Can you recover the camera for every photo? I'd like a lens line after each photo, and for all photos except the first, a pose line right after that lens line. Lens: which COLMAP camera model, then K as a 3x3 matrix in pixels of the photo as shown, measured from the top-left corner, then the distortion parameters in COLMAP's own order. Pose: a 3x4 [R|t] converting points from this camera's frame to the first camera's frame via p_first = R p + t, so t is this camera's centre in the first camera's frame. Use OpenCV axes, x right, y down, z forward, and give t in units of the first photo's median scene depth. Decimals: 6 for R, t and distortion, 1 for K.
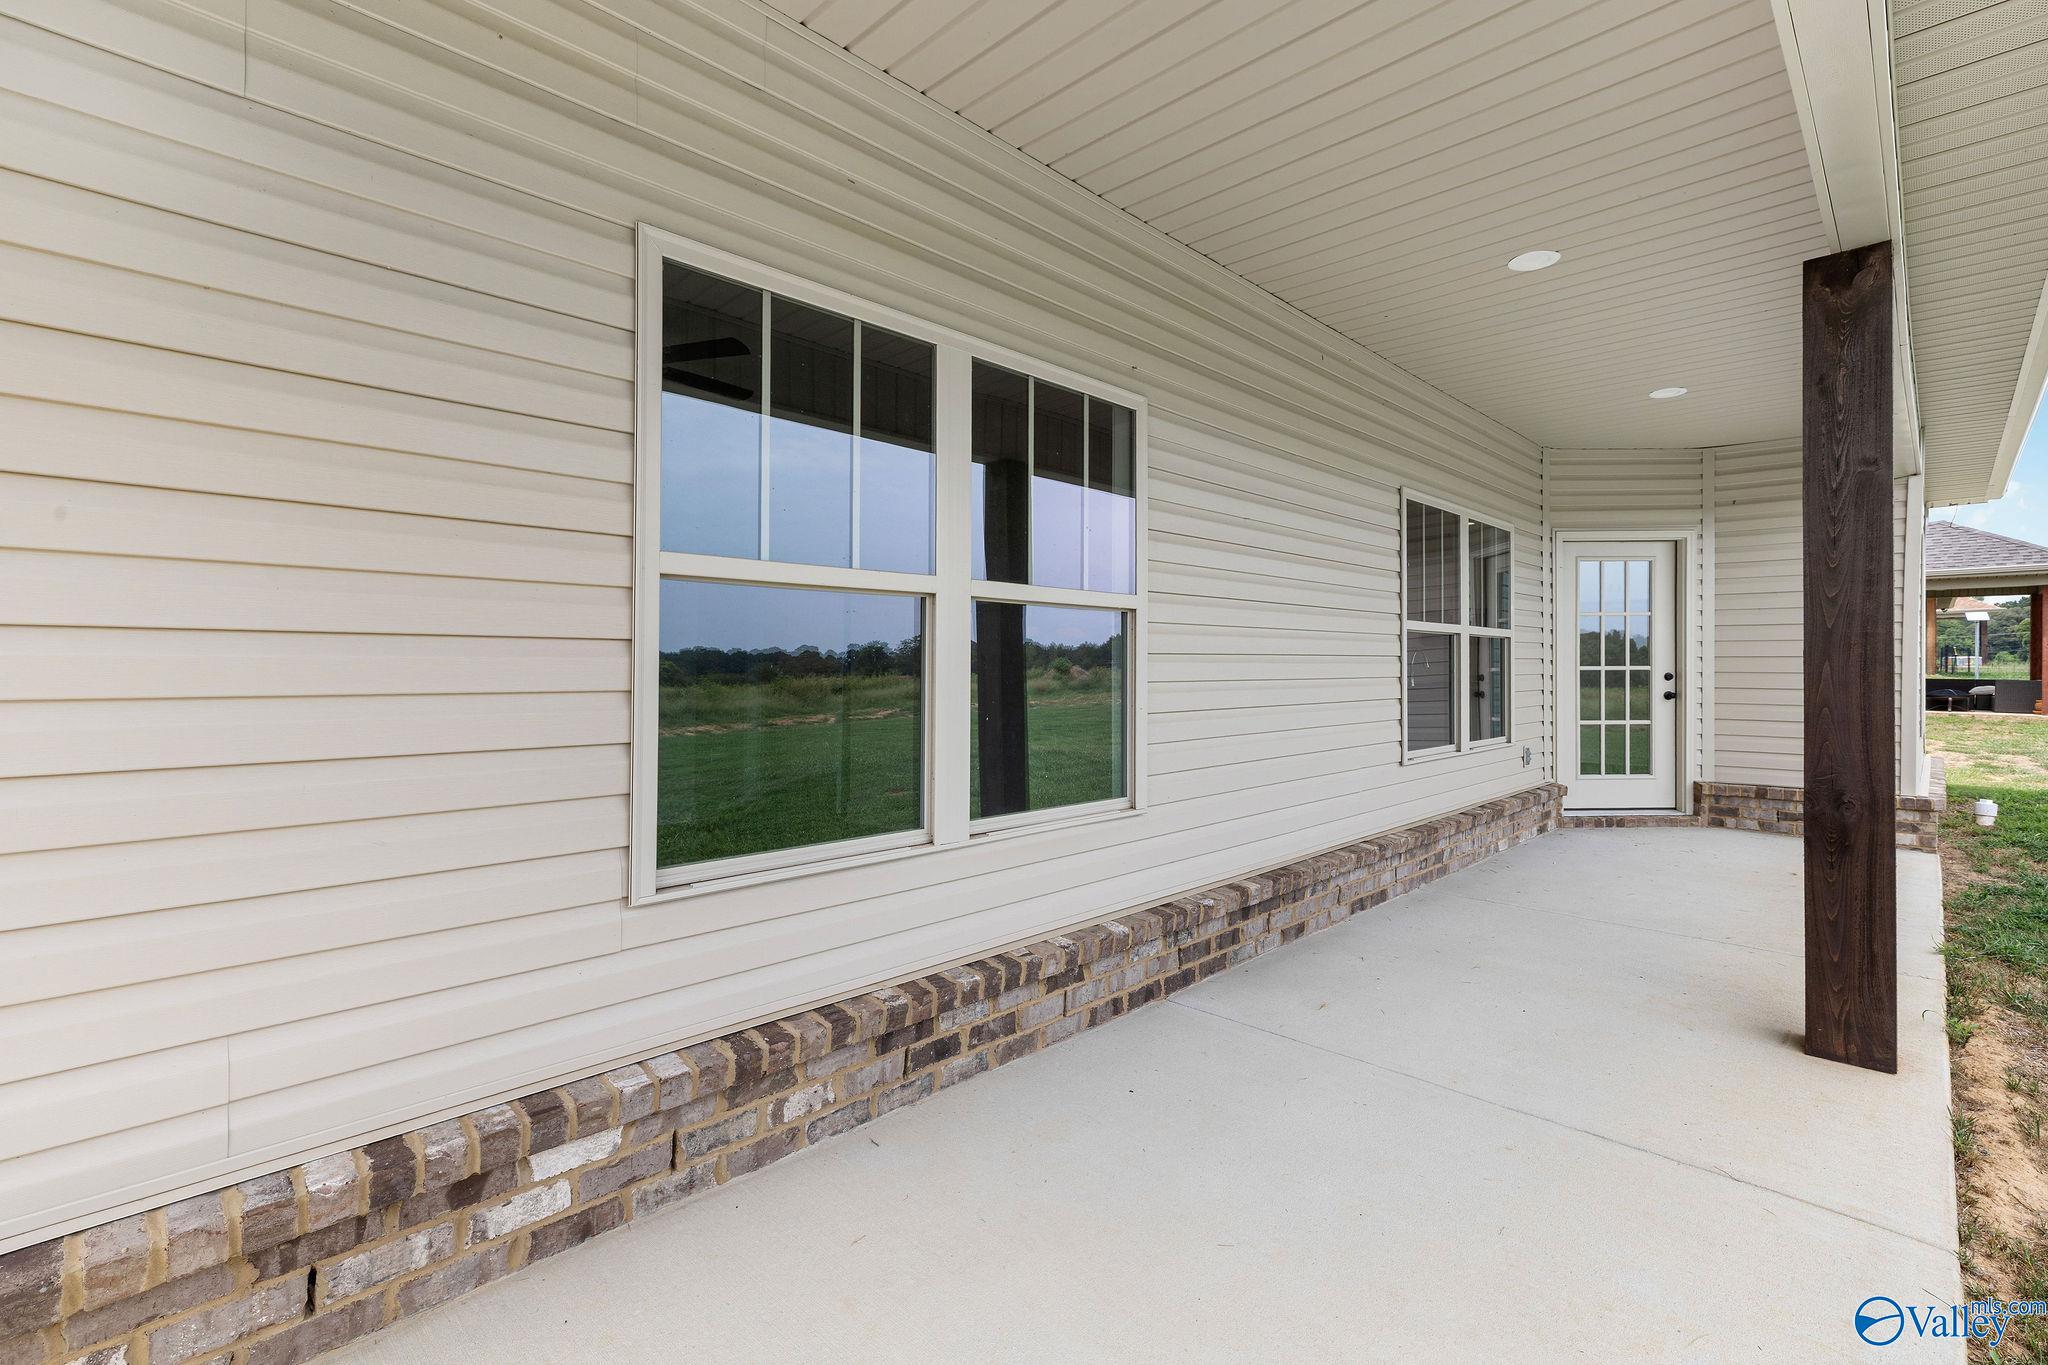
lens RADIAL K [[891.6, 0, 1045.3], [0, 891.6, 647.8], [0, 0, 1]] dist [-0.002266, -0.000160]
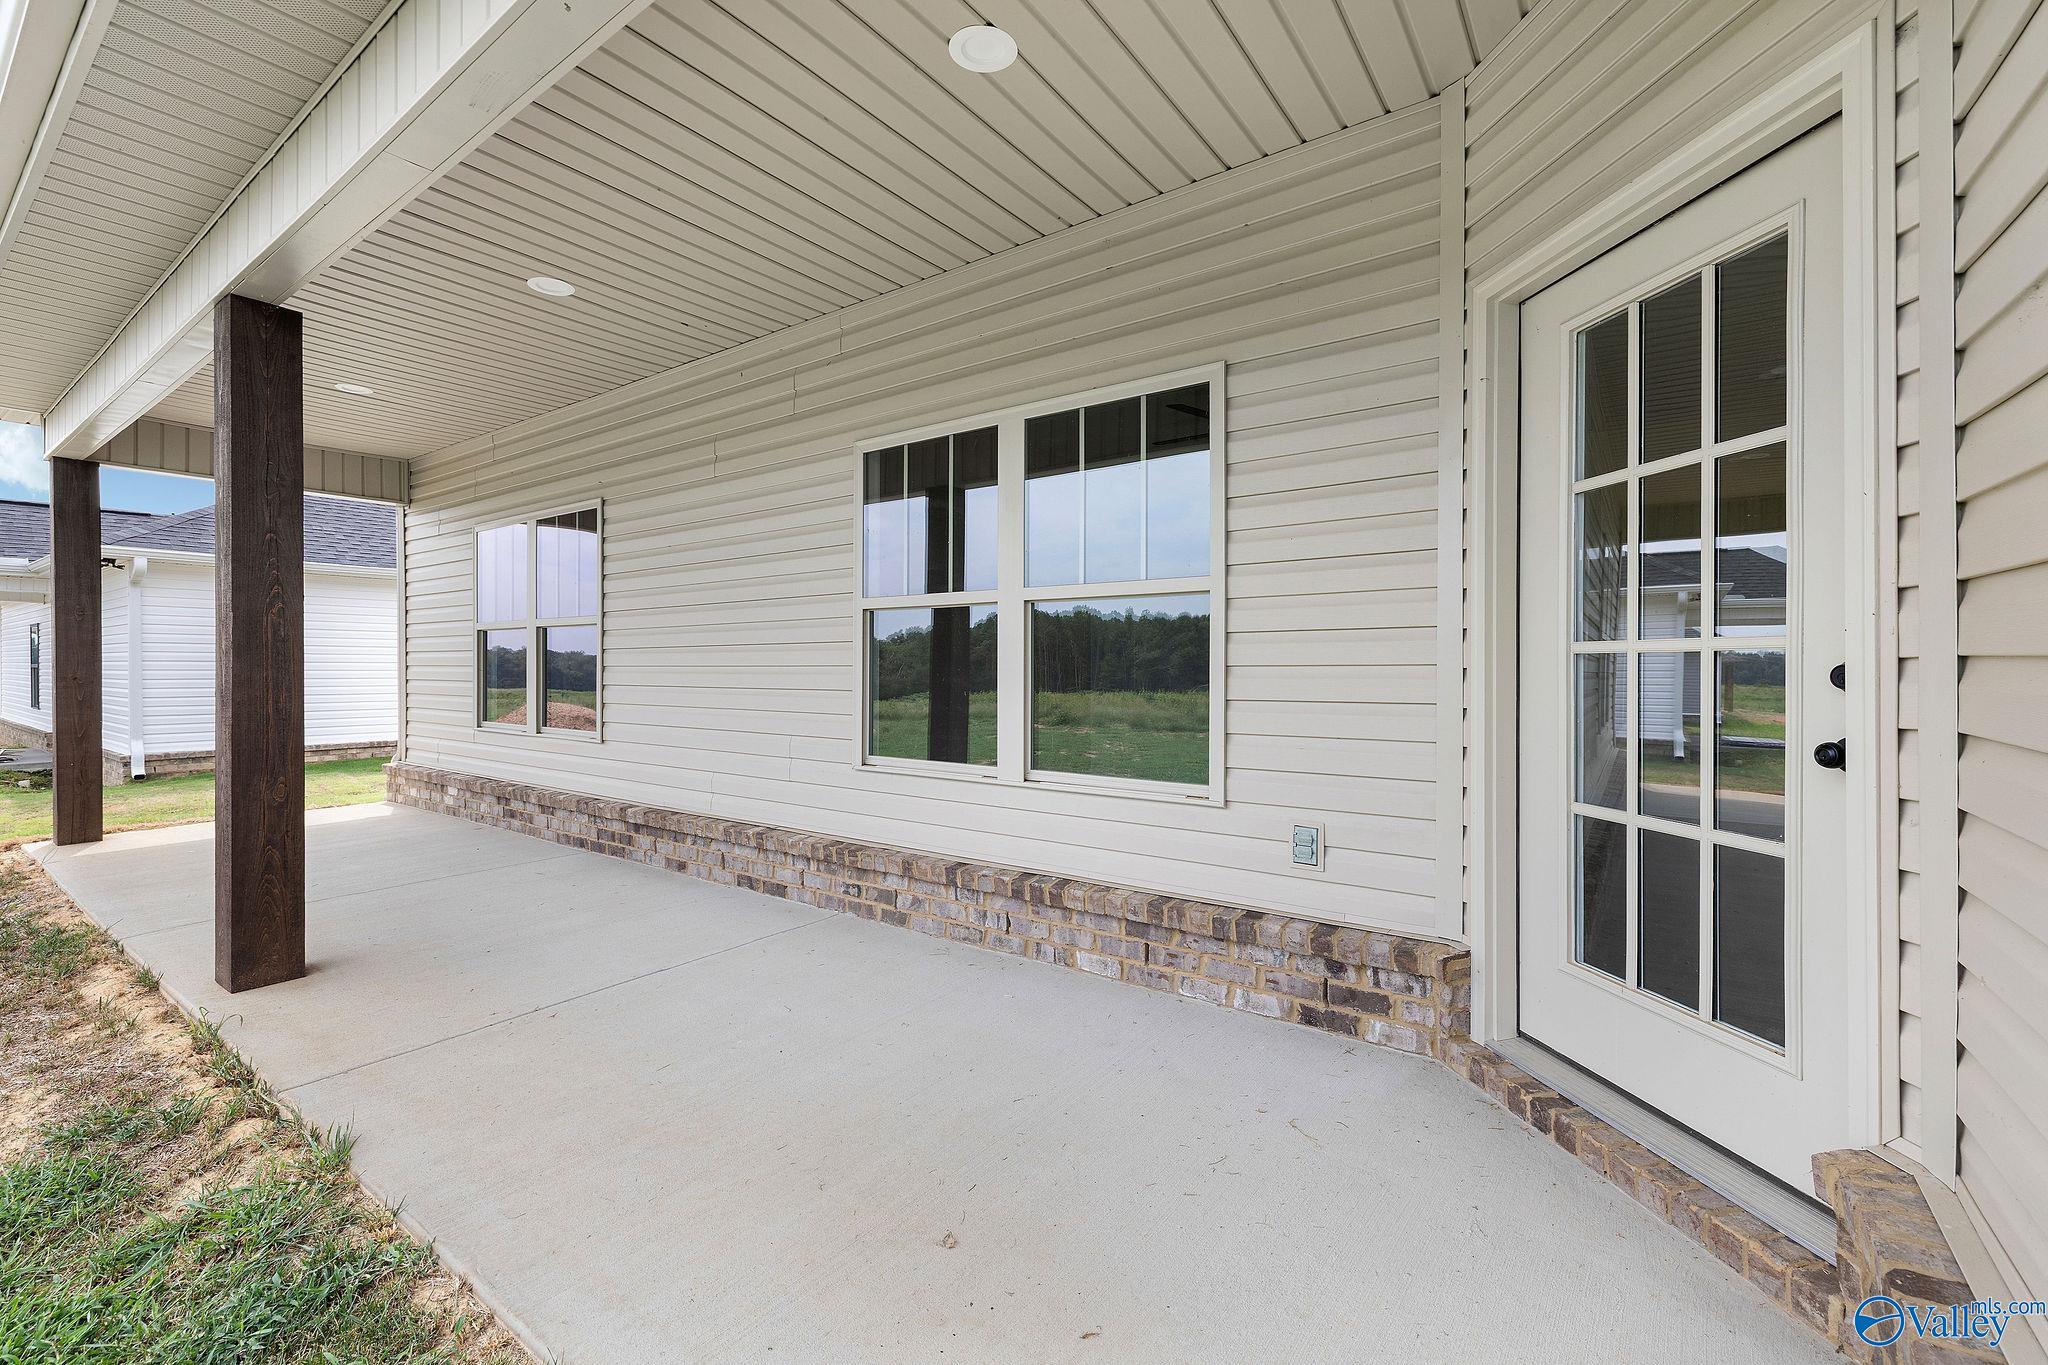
lens RADIAL K [[863.2, 0, 1025.2], [0, 863.2, 663.4], [0, 0, 1]] dist [0.004897, 0.000117]
pose [[0.152007, -0.011487, -0.988313, 1.774927], [0.016168, 0.999828, -0.009134, 0.059286], [0.988247, -0.014591, 0.152167, 1.478339]]
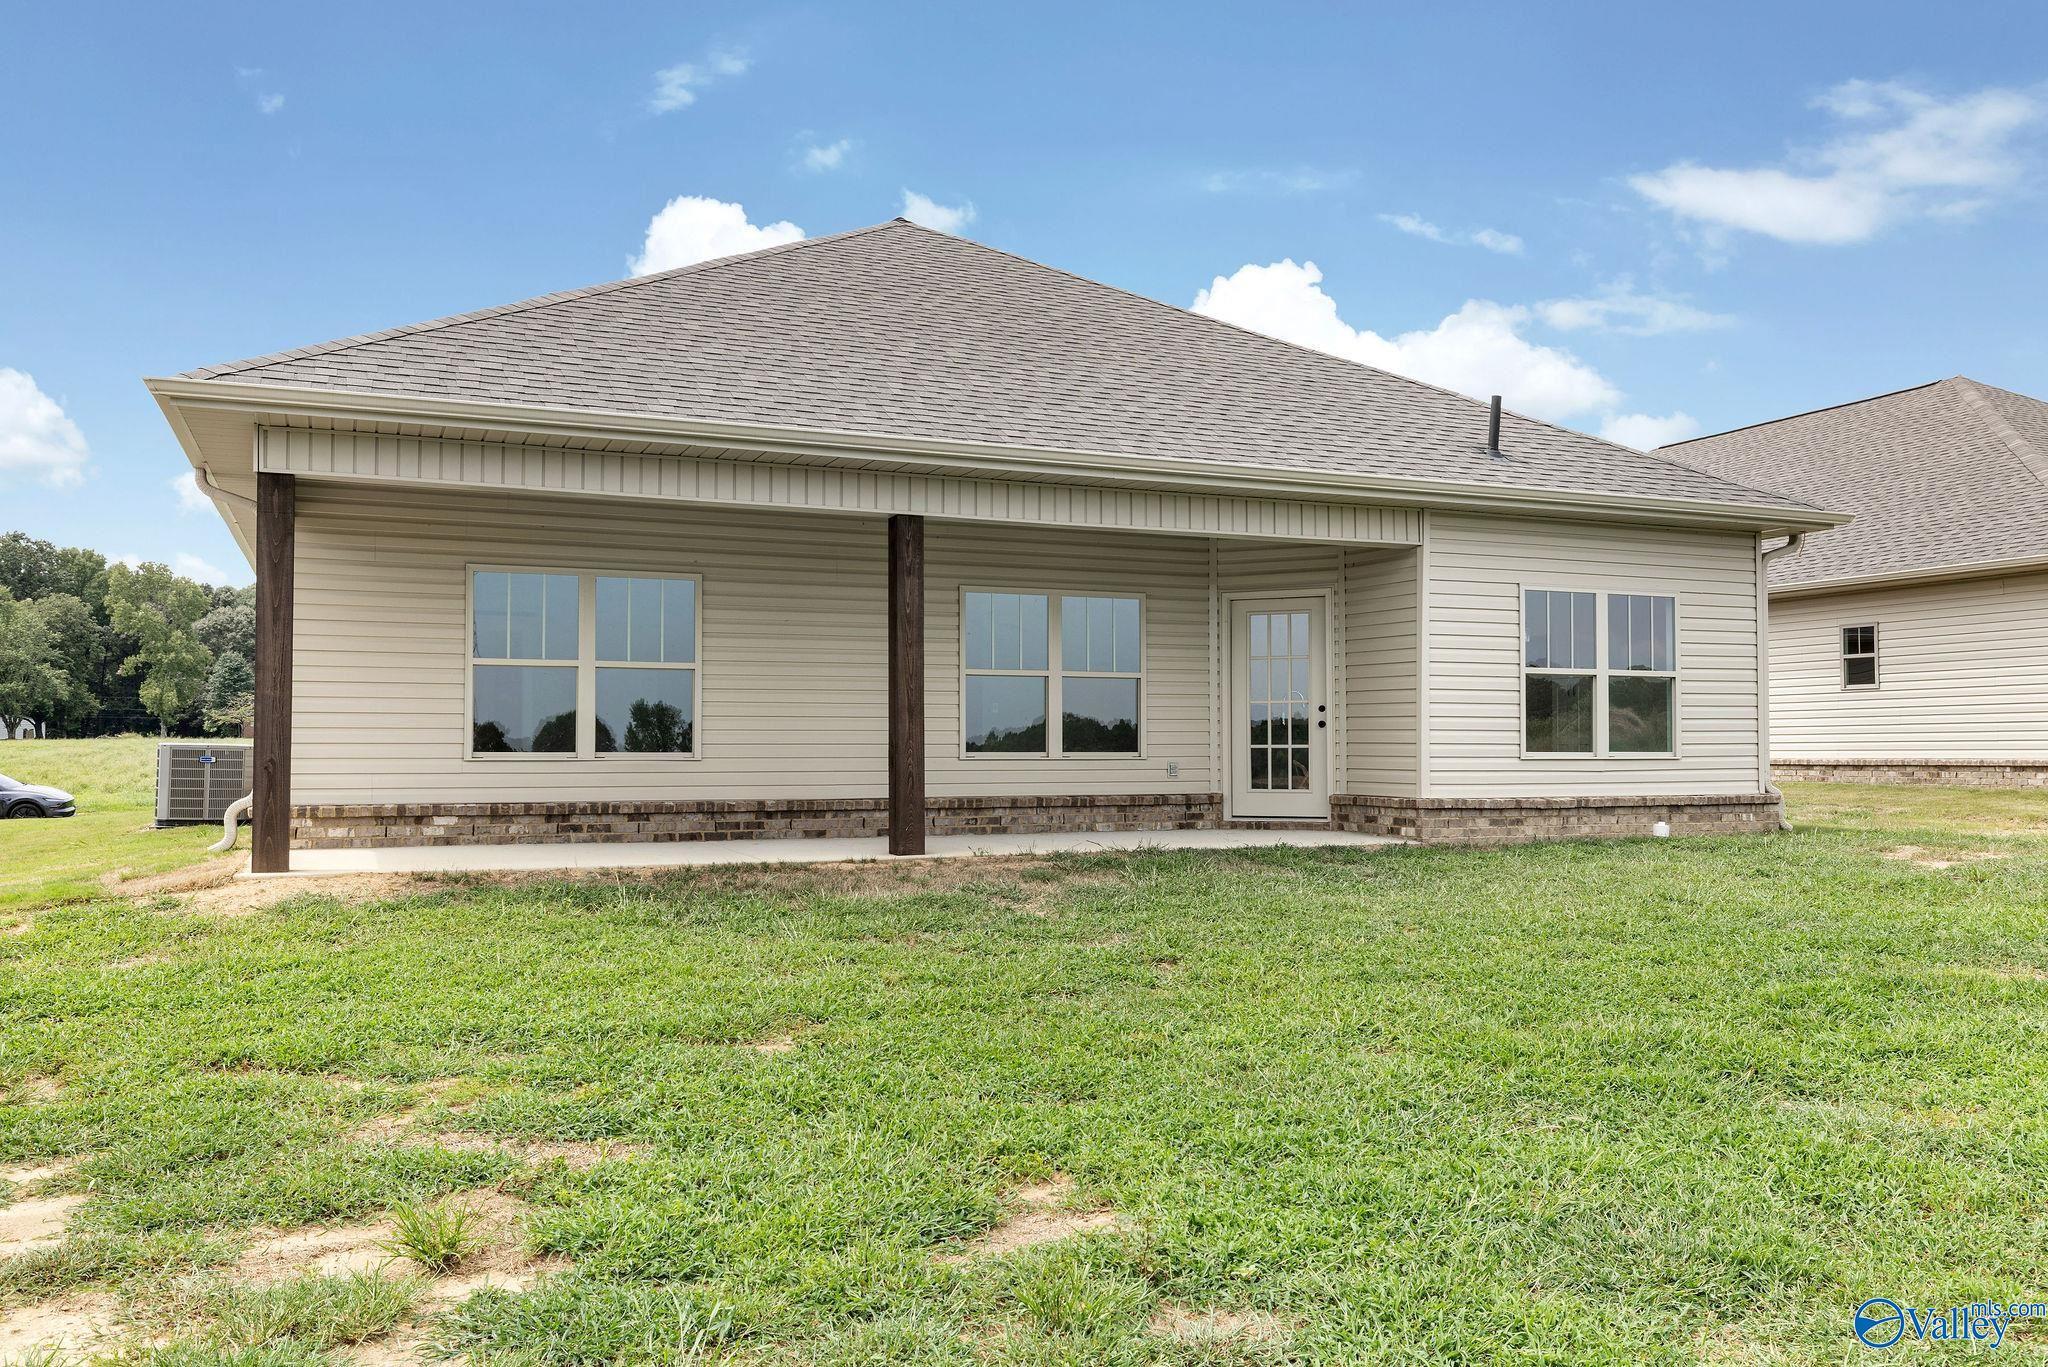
lens RADIAL K [[1564.1, 0, 1032.8], [0, 1564.1, 684.2], [0, 0, 1]] dist [0.002562, -0.000752]
pose [[0.926756, -0.008022, -0.375579, 2.248664], [0.005062, 0.999948, -0.008867, 0.032039], [0.375630, 0.006316, 0.926748, -2.215927]]
